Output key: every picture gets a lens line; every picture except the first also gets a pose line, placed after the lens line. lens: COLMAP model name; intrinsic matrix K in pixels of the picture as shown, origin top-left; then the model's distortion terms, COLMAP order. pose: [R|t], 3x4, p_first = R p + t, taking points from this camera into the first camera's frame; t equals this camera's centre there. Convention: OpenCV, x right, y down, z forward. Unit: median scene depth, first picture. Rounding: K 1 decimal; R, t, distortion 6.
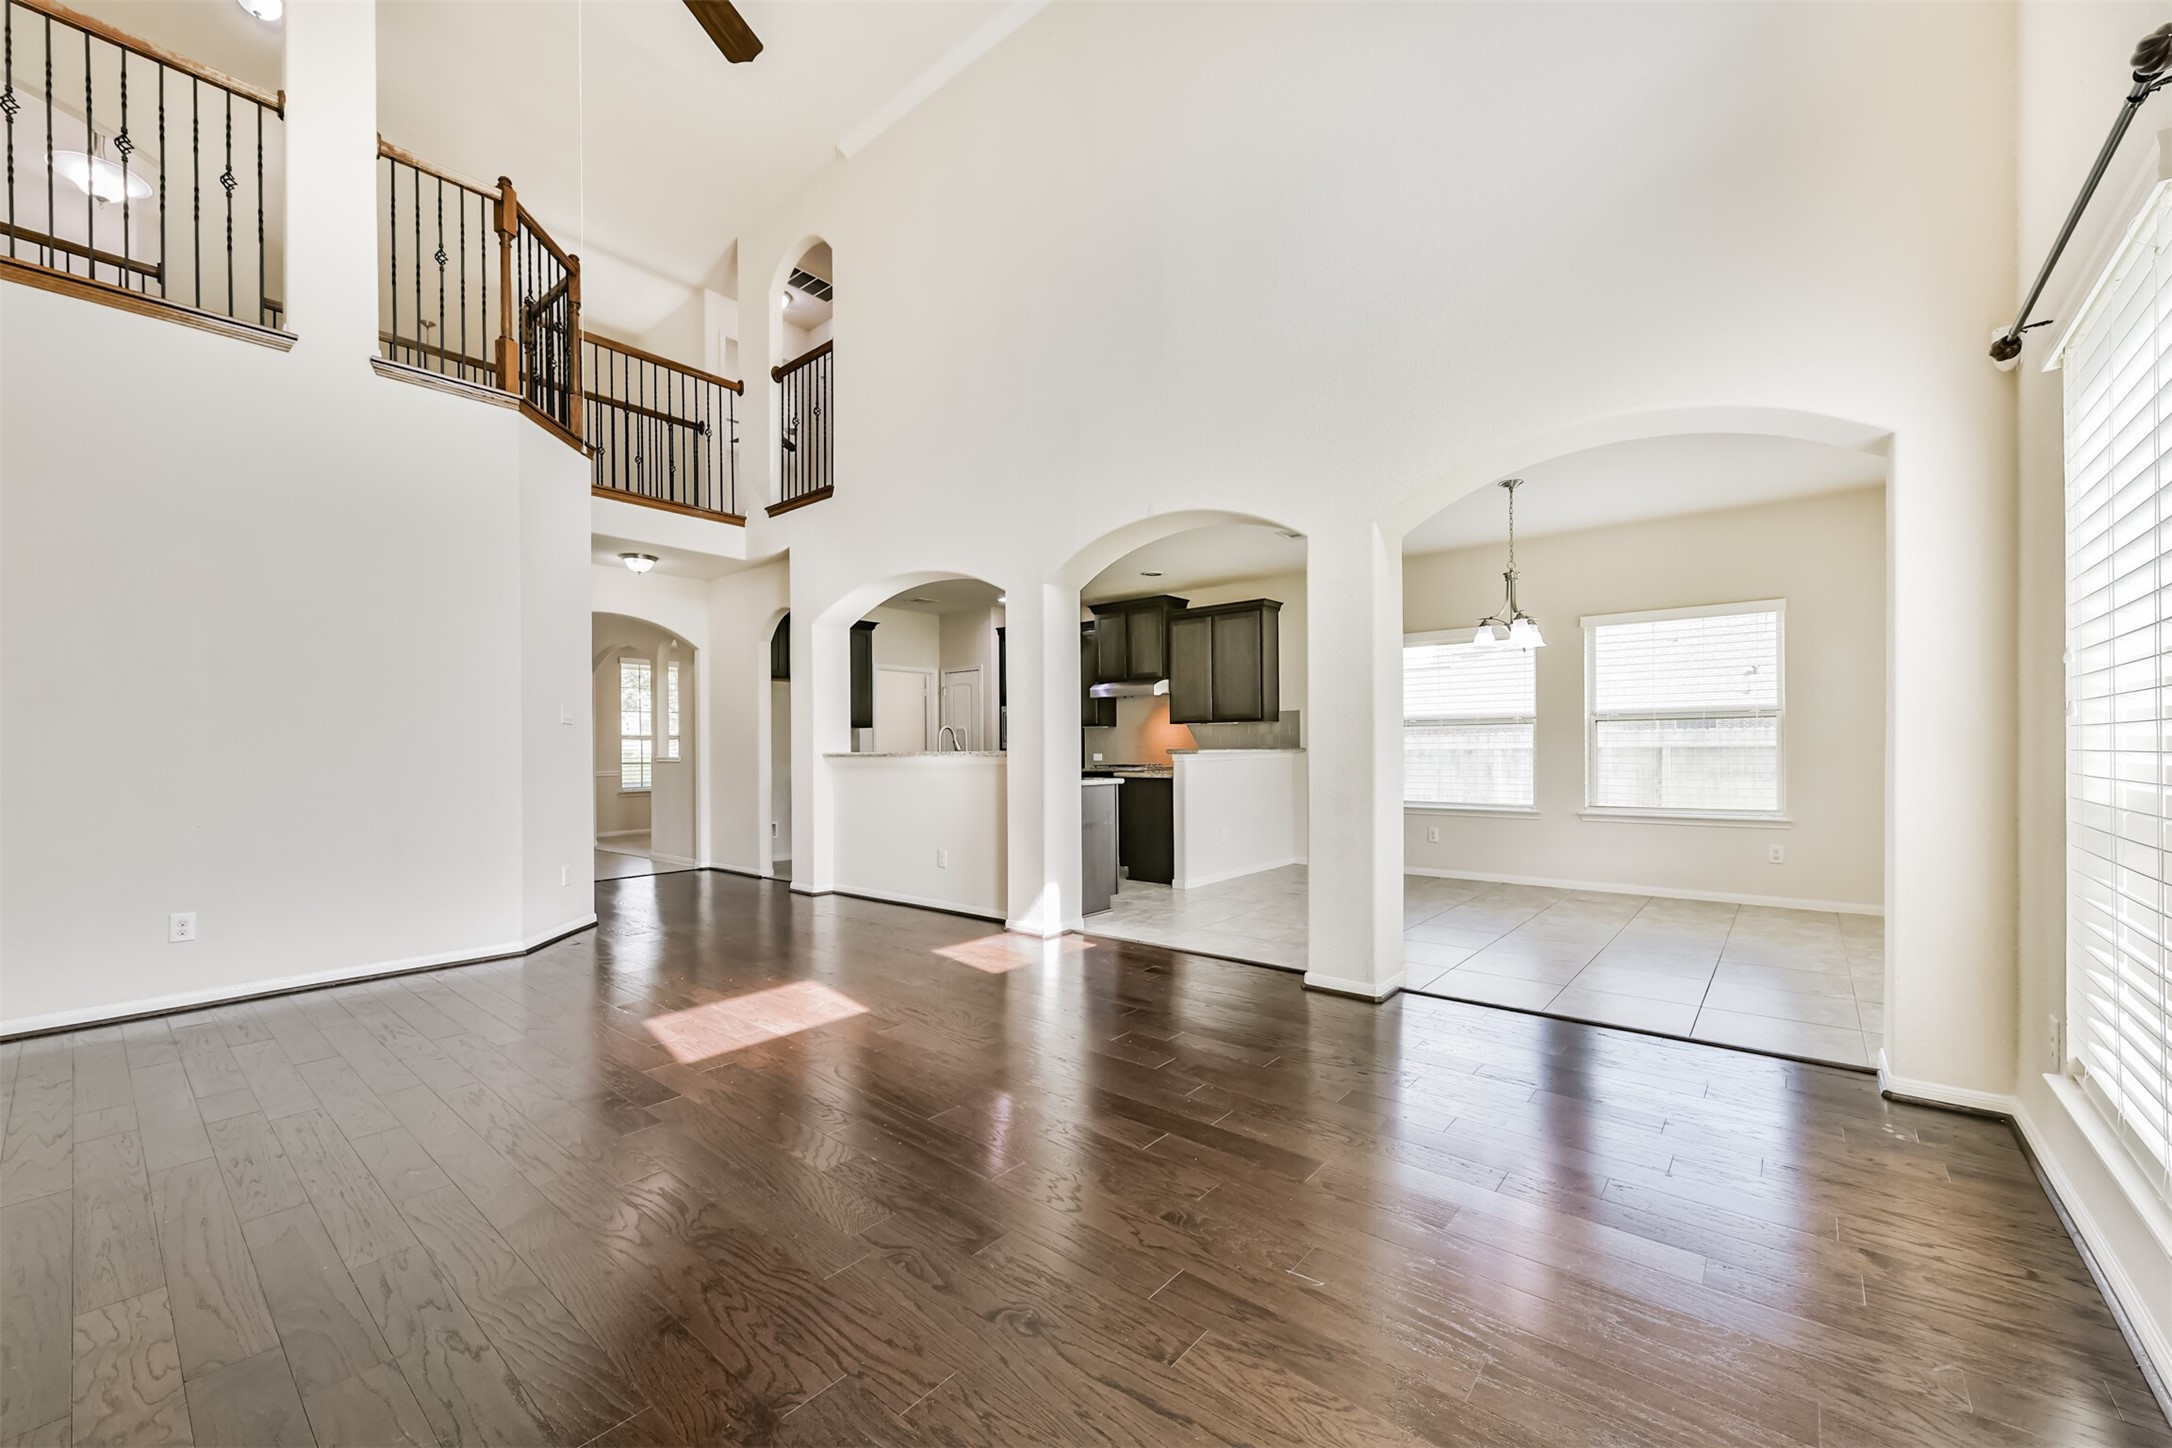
lens RADIAL K [[845.7, 0, 1094.5], [0, 845.7, 744.3], [0, 0, 1]] dist [0.001340, 0.000239]
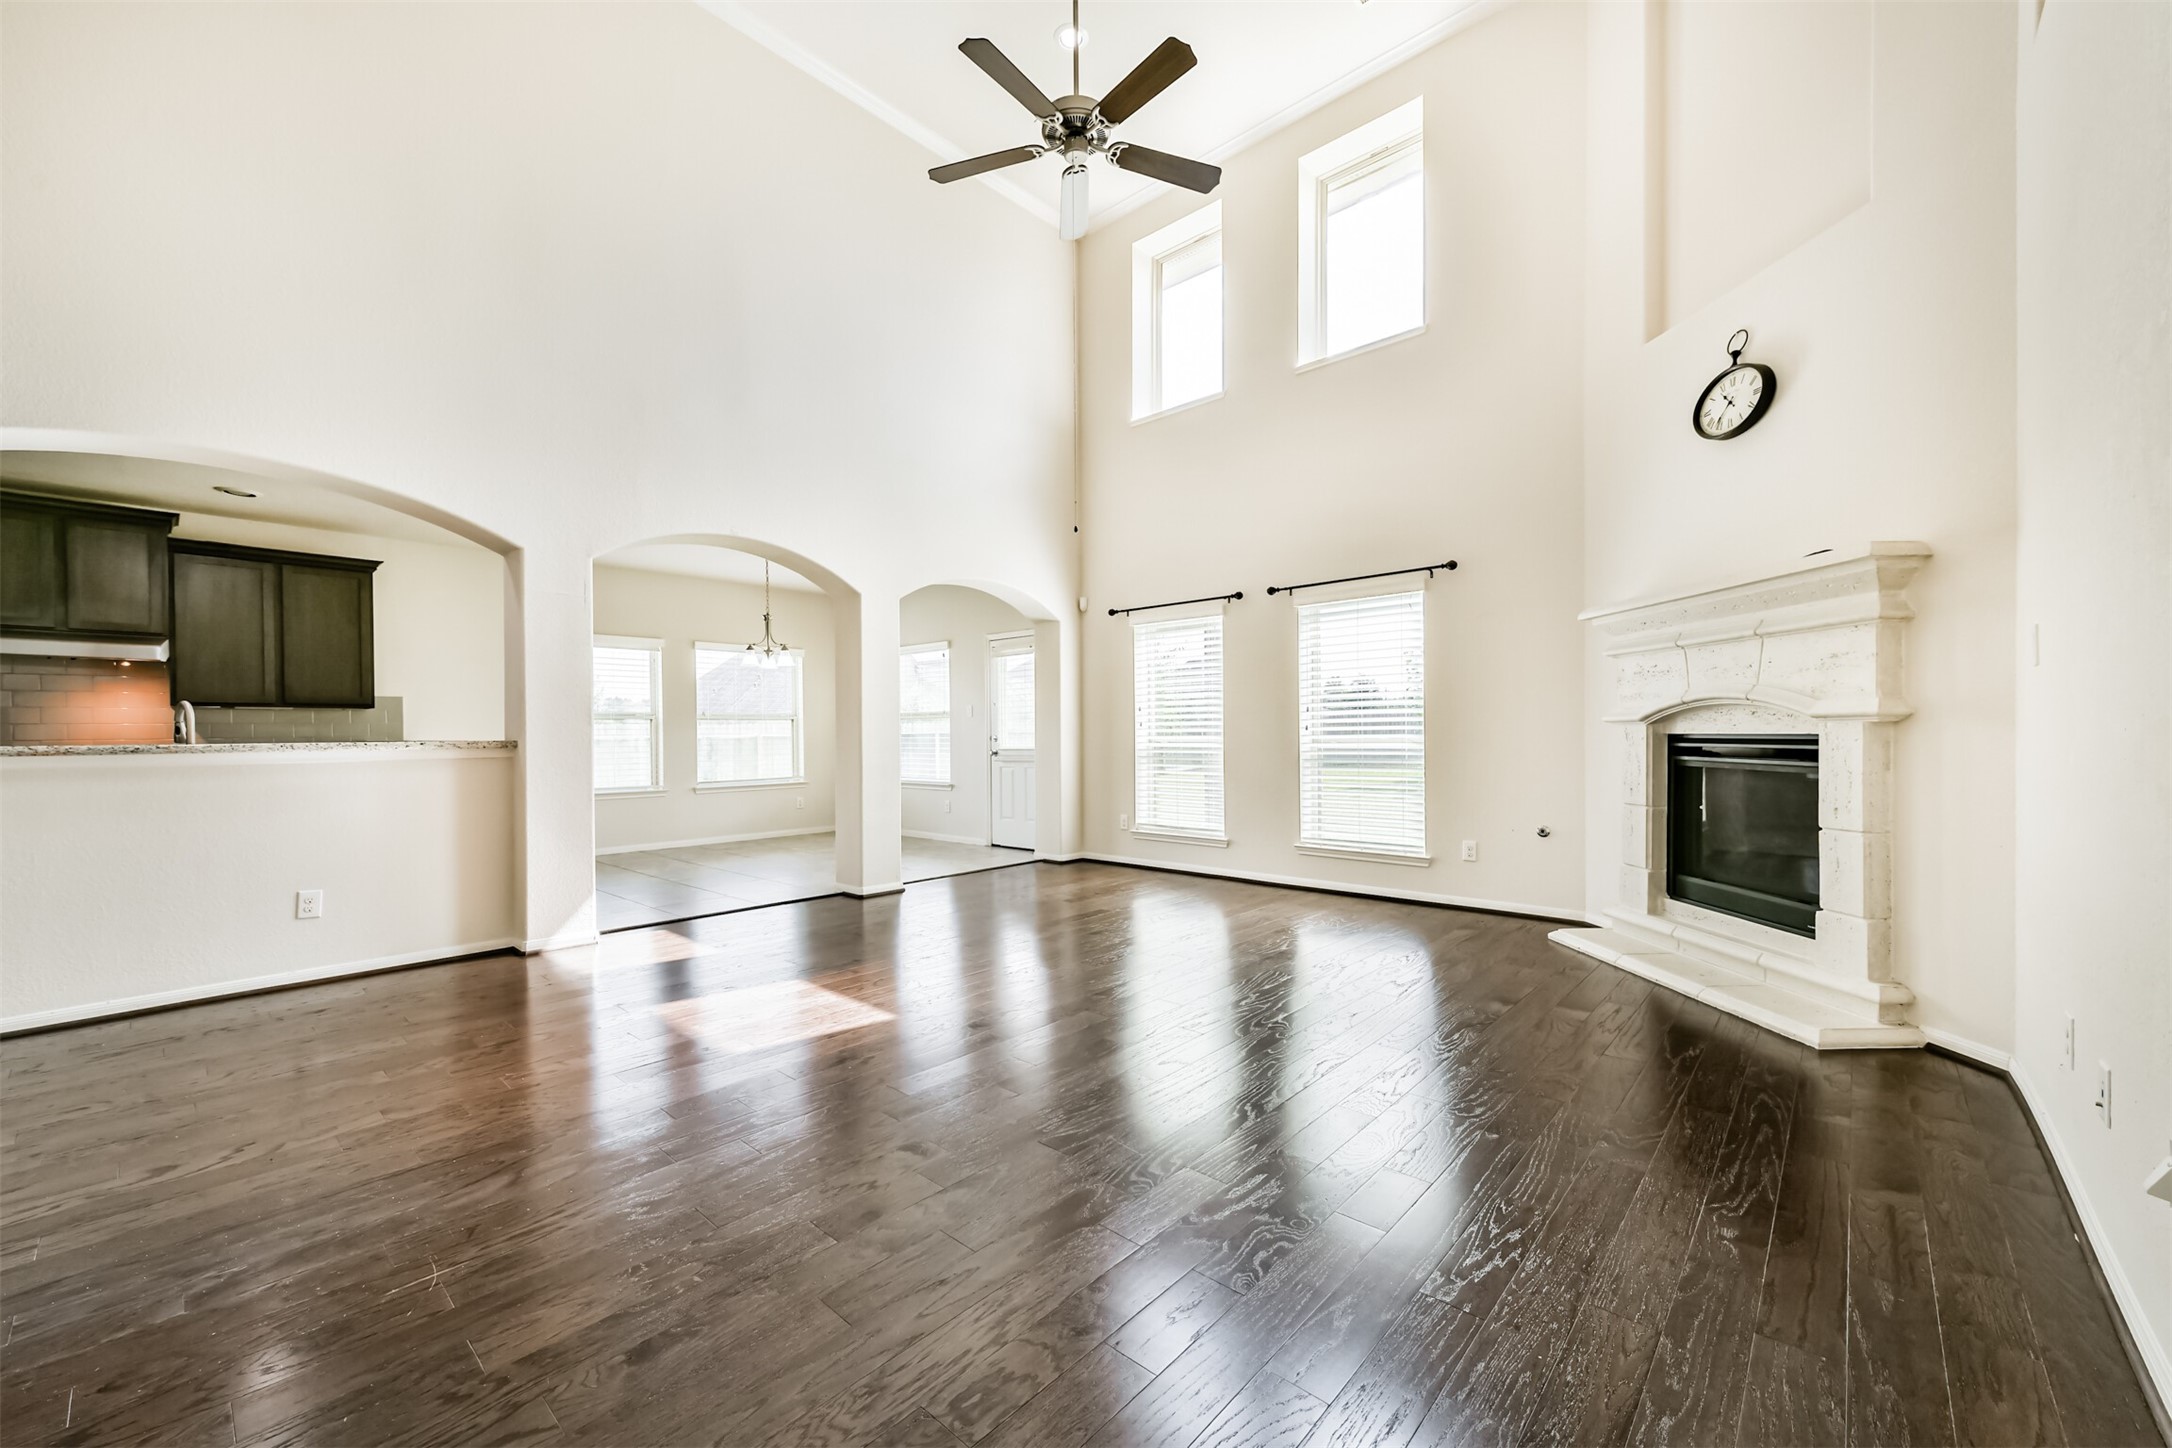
lens RADIAL K [[845.7, 0, 1094.5], [0, 845.7, 744.3], [0, 0, 1]] dist [0.001340, 0.000239]
pose [[0.037376, -0.001573, 0.999300, -0.587365], [0.002804, 0.999995, 0.001469, 0.009357], [-0.999297, 0.002747, 0.037380, 0.249504]]
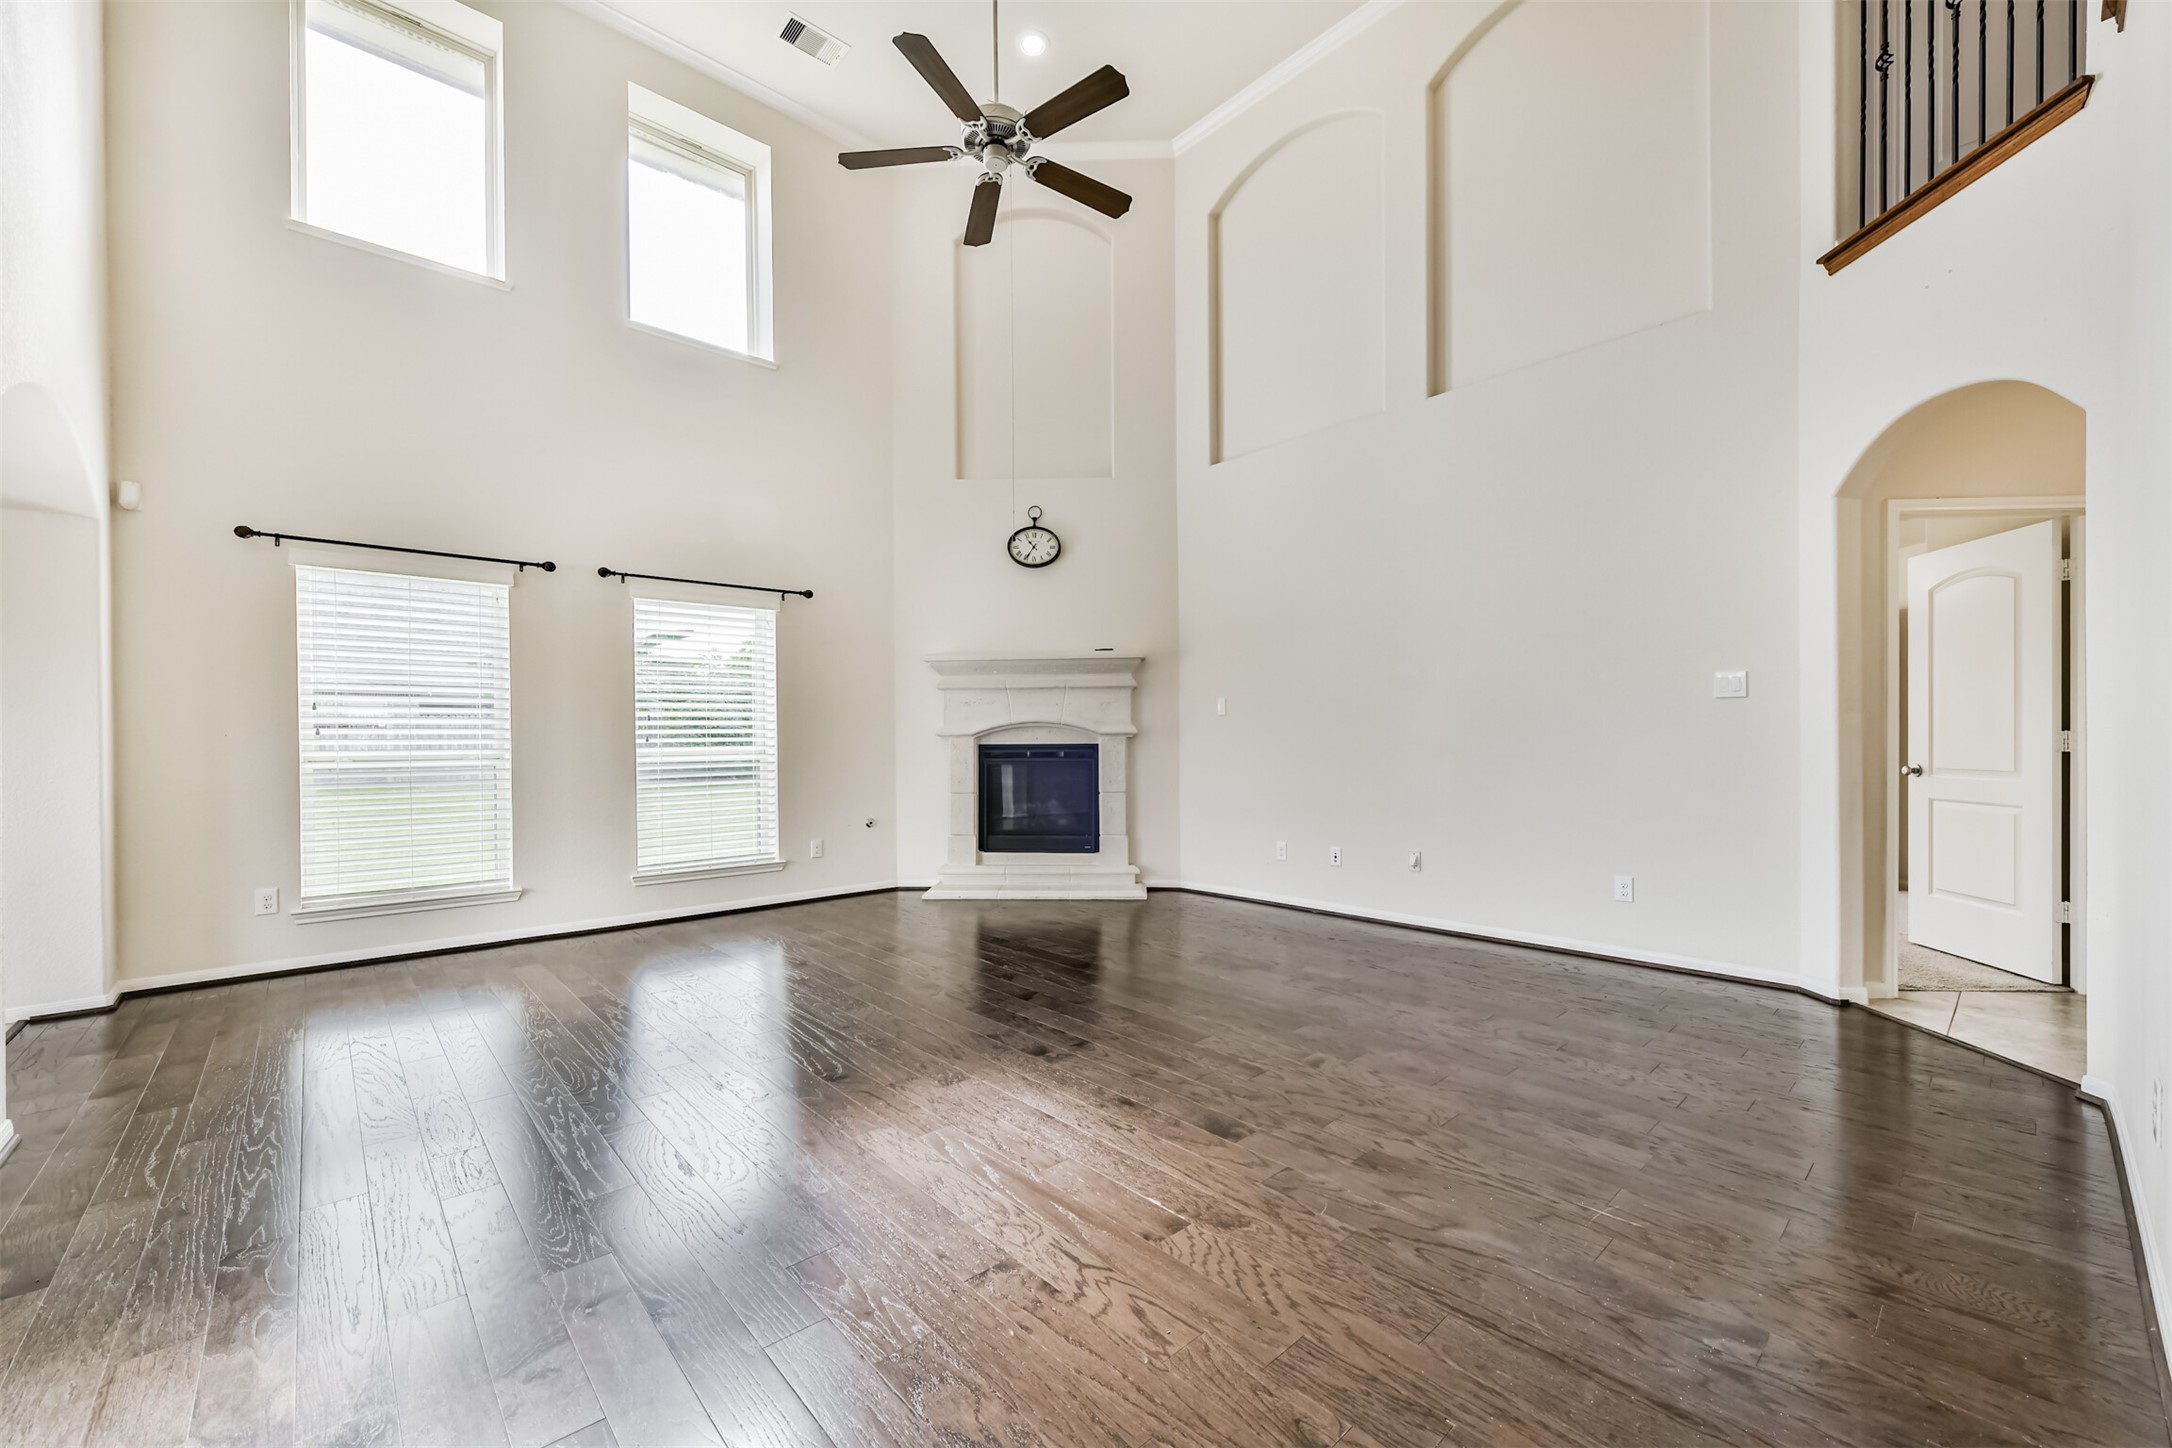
lens RADIAL K [[852.5, 0, 1089.4], [0, 852.5, 753.0], [0, 0, 1]] dist [-0.000146, -0.000032]
pose [[-0.990632, 0.015886, 0.135634, -0.265568], [0.017292, 0.999808, 0.009193, 0.006927], [-0.135462, 0.011452, -0.990716, 0.690216]]
